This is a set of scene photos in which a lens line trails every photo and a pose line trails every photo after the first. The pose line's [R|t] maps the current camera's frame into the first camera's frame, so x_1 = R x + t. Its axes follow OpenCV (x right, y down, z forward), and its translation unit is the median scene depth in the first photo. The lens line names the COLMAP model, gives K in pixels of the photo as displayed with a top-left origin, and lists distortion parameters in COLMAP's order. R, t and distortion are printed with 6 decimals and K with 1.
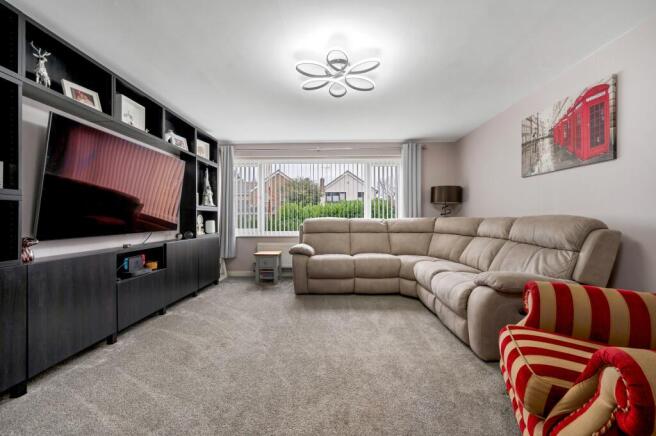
lens RADIAL K [[260.0, 0, 328.0], [0, 260.0, 218.0], [0, 0, 1]] dist [-0.001359, -0.000158]
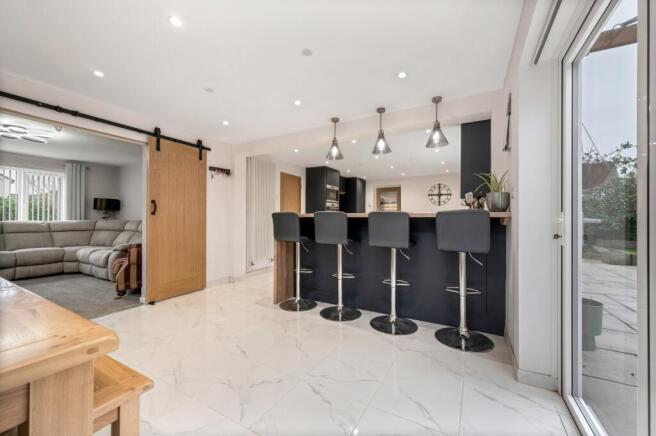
lens RADIAL K [[260.0, 0, 328.0], [0, 260.0, 218.0], [0, 0, 1]] dist [-0.001359, -0.000158]
pose [[0.473147, 0.004997, 0.880969, -0.251064], [-0.004678, 0.999984, -0.003159, -0.014209], [-0.880971, -0.002626, 0.473163, -0.814873]]
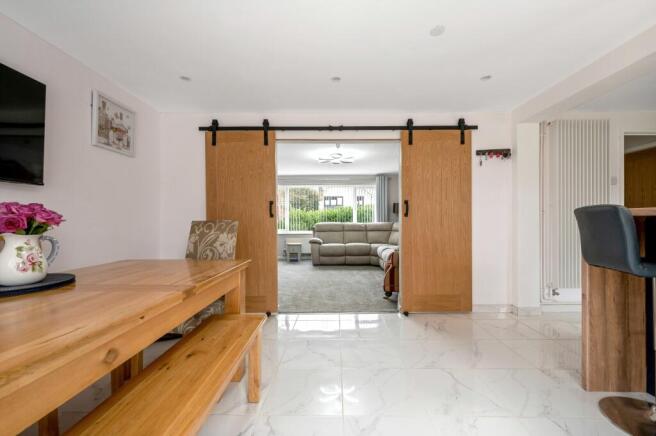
lens RADIAL K [[264.0, 0, 328.5], [0, 264.0, 221.0], [0, 0, 1]] dist [-0.001185, -0.000274]
pose [[0.999915, -0.004294, 0.012273, -0.031074], [0.004260, 0.999987, 0.002767, -0.014786], [-0.012285, -0.002715, 0.999921, -0.697785]]
